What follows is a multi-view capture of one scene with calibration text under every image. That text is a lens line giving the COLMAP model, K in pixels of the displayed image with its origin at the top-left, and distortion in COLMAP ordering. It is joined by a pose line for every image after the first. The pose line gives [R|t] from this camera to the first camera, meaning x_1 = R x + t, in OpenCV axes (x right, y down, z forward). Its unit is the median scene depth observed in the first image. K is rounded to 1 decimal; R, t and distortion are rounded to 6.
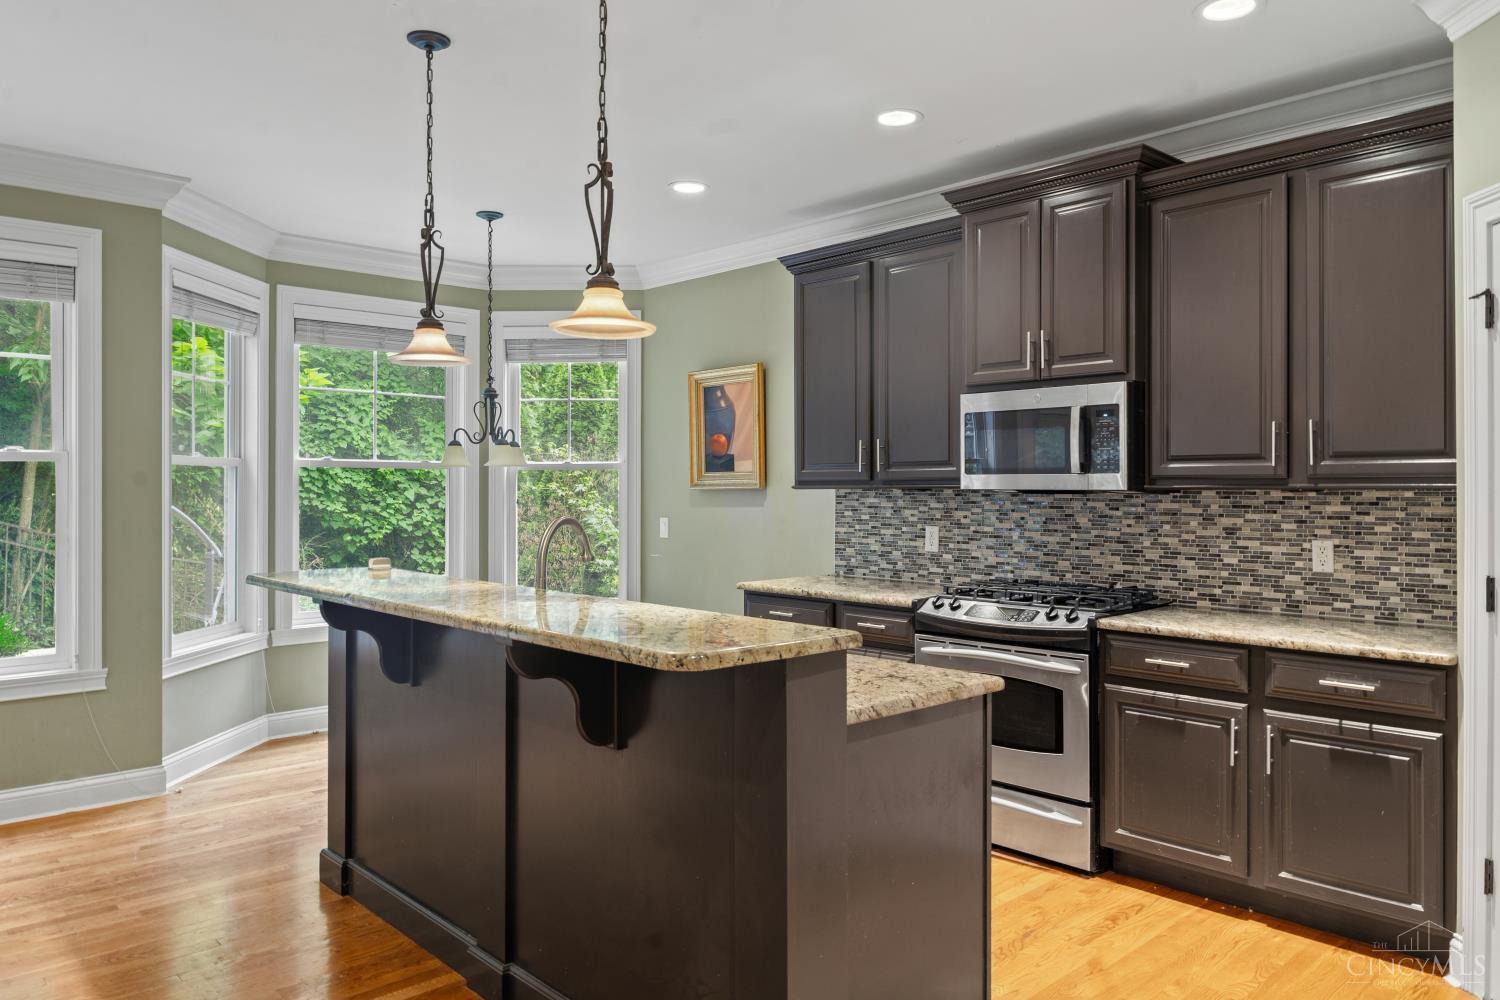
lens RADIAL K [[1098.2, 0, 750.0], [0, 1098.2, 500.0], [0, 0, 1]] dist [0.070585, -0.000936]
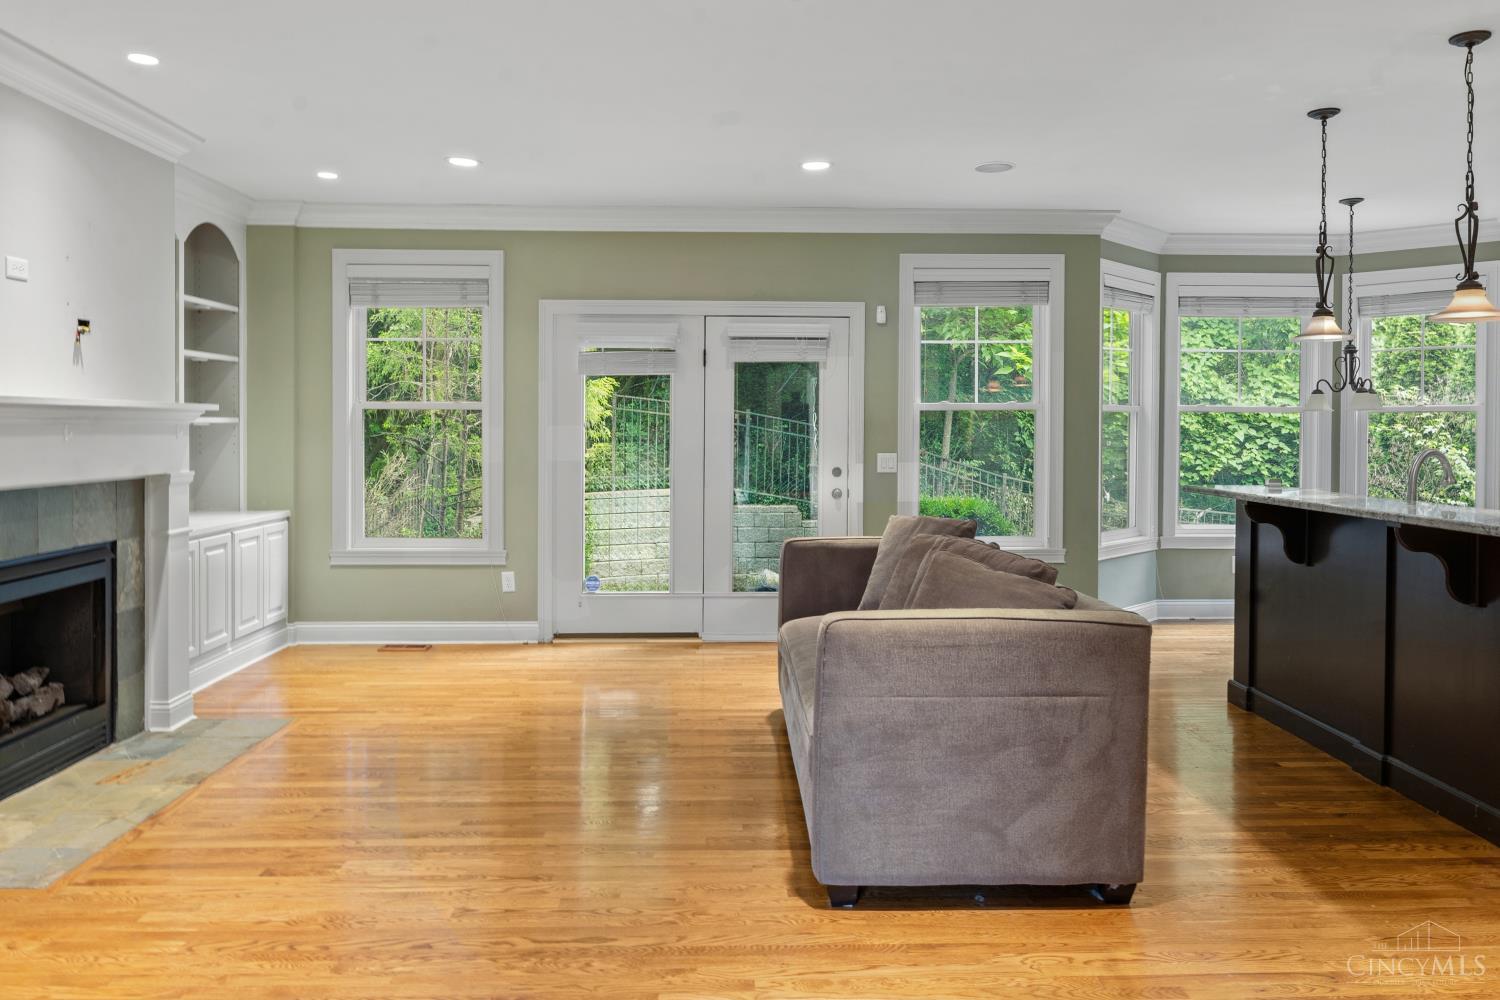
lens RADIAL K [[1038.3, 0, 748.9], [0, 1038.3, 437.3], [0, 0, 1]] dist [-0.005411, -0.020061]
pose [[0.744687, 0.008623, -0.667358, 0.024100], [-0.010682, 0.999942, 0.001000, 0.003707], [0.667328, 0.006384, 0.744736, -0.232092]]
